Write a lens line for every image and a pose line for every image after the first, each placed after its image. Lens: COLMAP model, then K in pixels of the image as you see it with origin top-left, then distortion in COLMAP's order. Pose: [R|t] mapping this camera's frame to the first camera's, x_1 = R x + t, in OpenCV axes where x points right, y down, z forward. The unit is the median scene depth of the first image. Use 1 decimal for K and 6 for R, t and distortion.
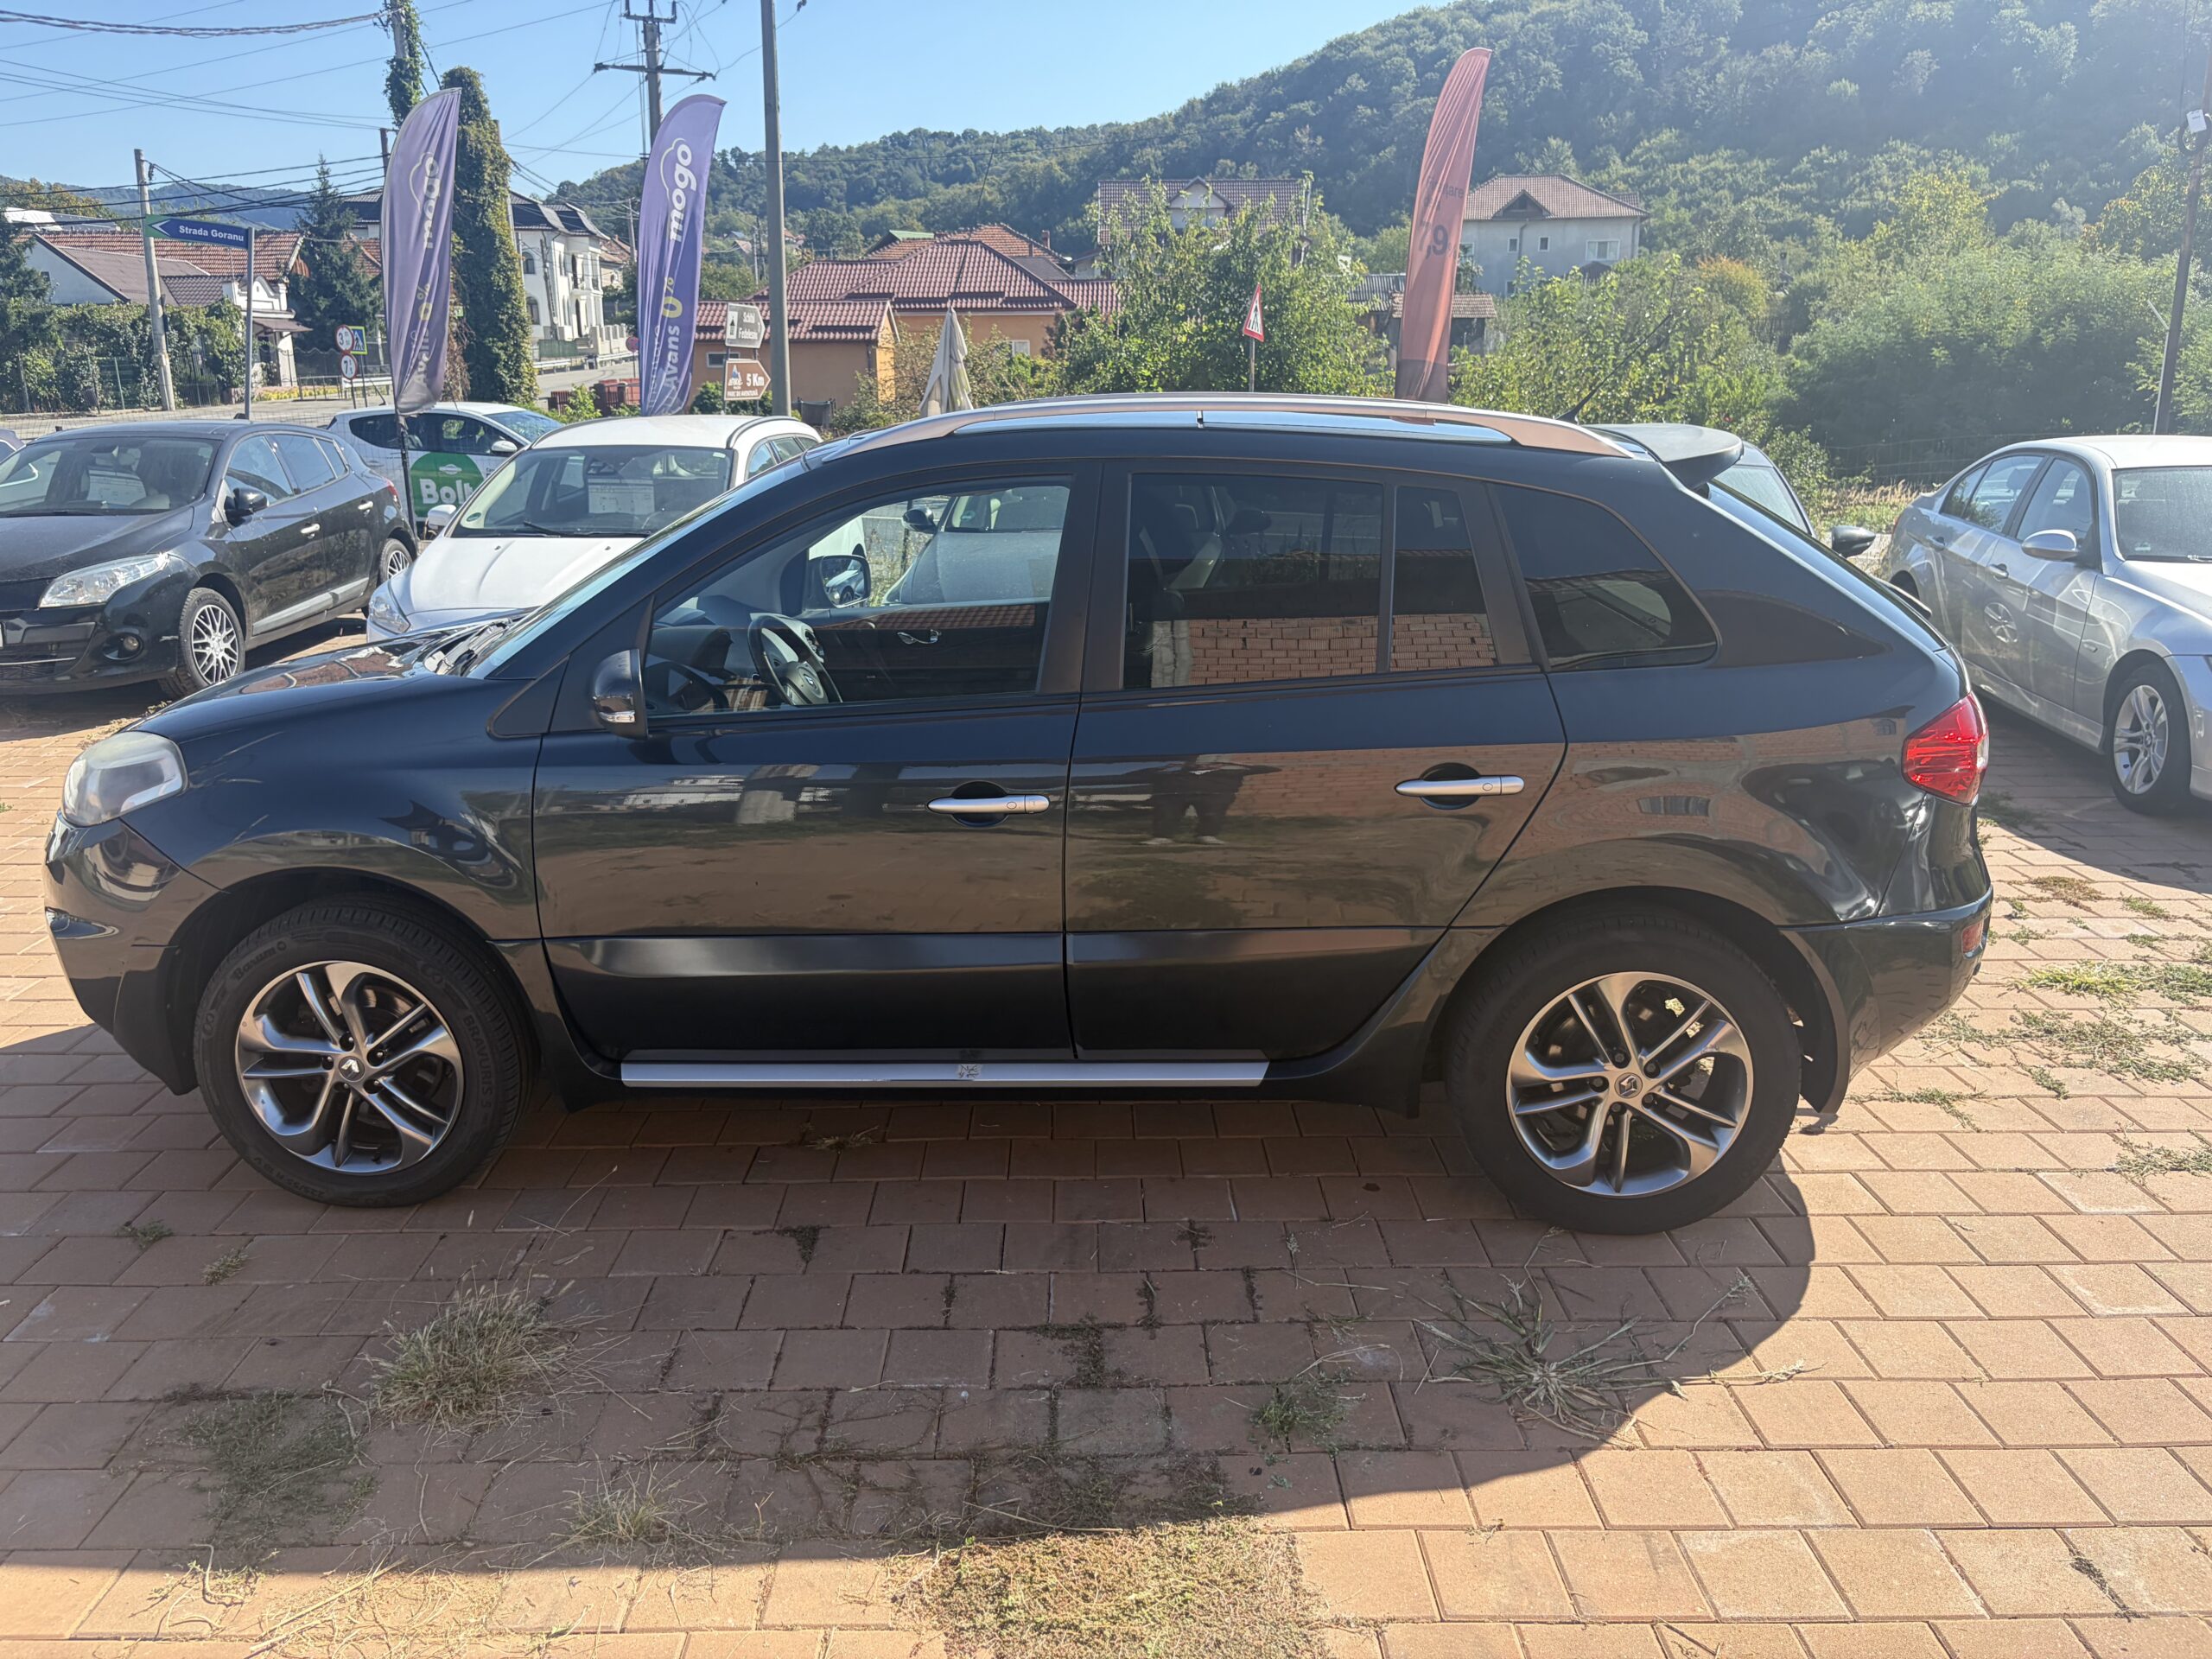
lens RADIAL K [[1655.8, 0, 1106.0], [0, 1655.8, 829.5], [0, 0, 1]] dist [-0.002702, 0.002460]
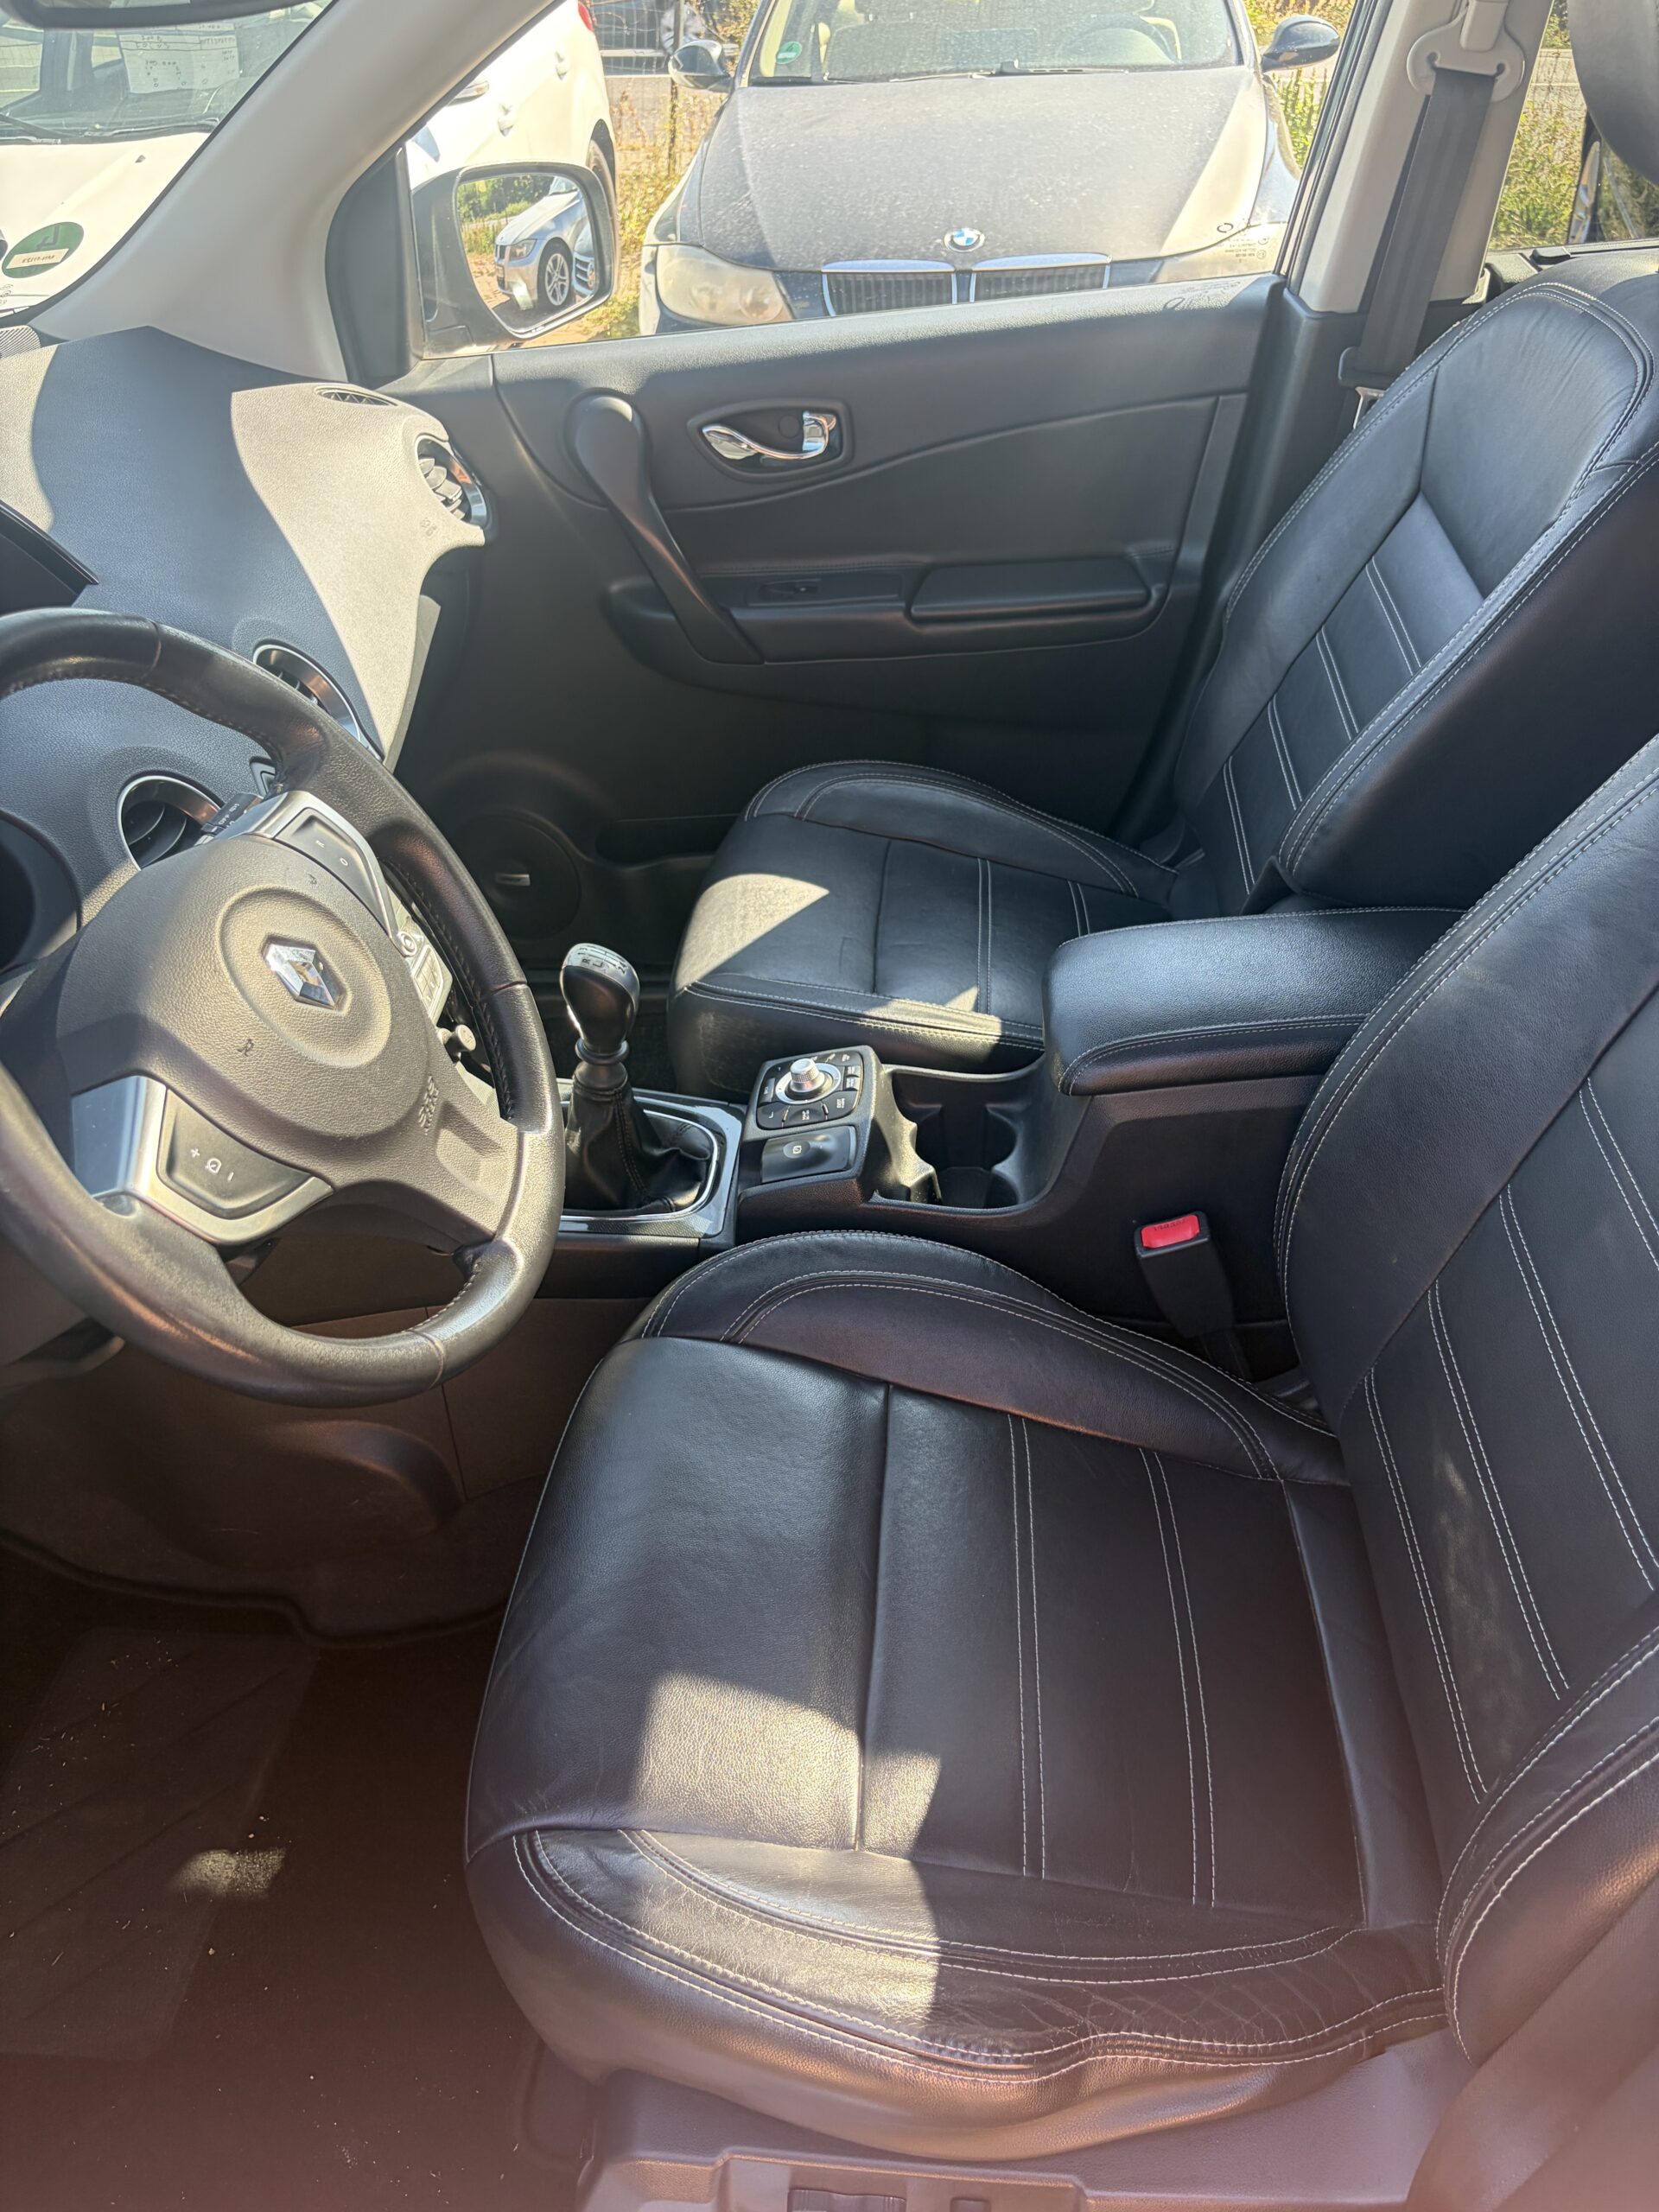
lens RADIAL K [[1655.8, 0, 829.5], [0, 1655.8, 1106.0], [0, 0, 1]] dist [-0.002702, 0.002460]
pose [[0.997454, -0.033616, -0.062897, -0.052957], [0.054261, 0.930035, 0.363444, -0.070106], [0.046279, -0.365931, 0.929490, 0.406814]]
